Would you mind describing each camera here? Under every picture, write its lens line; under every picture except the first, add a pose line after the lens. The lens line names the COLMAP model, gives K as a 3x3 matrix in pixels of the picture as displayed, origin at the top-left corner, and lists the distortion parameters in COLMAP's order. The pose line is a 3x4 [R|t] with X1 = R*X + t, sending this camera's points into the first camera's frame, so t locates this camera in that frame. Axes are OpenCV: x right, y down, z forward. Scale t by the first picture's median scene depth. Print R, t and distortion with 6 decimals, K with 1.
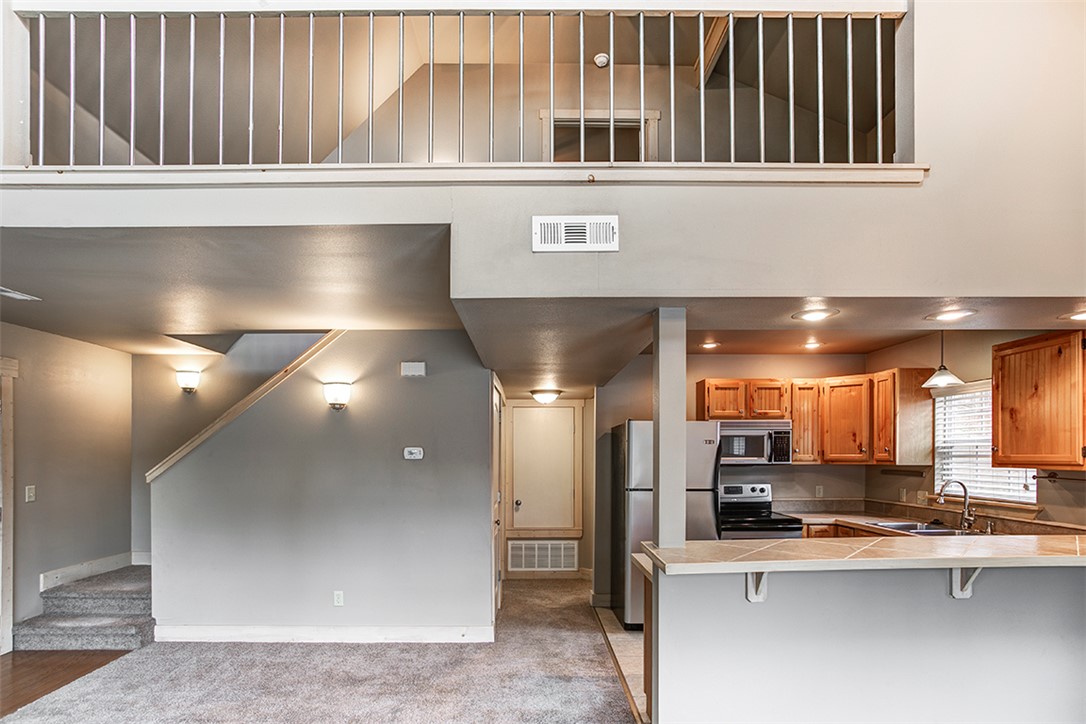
lens RADIAL K [[545.5, 0, 542.9], [0, 545.5, 434.6], [0, 0, 1]] dist [-0.000411, 0.000459]
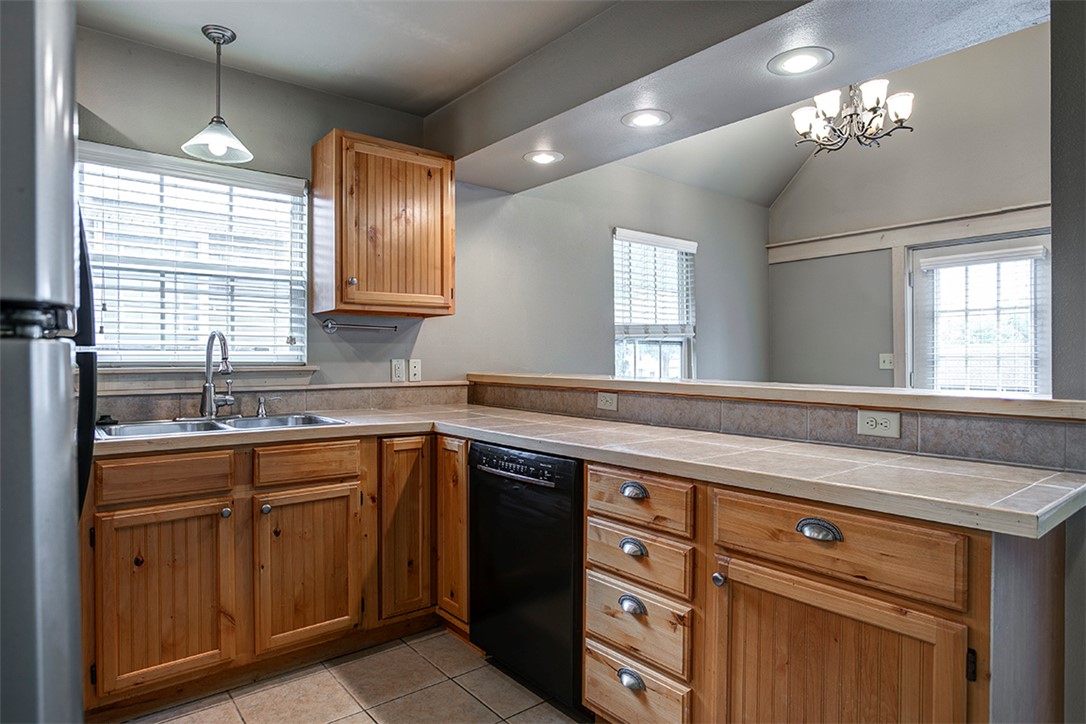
lens RADIAL K [[636.6, 0, 543.0], [0, 636.6, 362.0], [0, 0, 1]] dist [-0.023047, 0.001578]
pose [[-0.614500, 0.000397, 0.788917, 0.040097], [-0.025578, 0.999464, -0.020426, 0.099204], [-0.788502, -0.032730, -0.614160, 0.934091]]
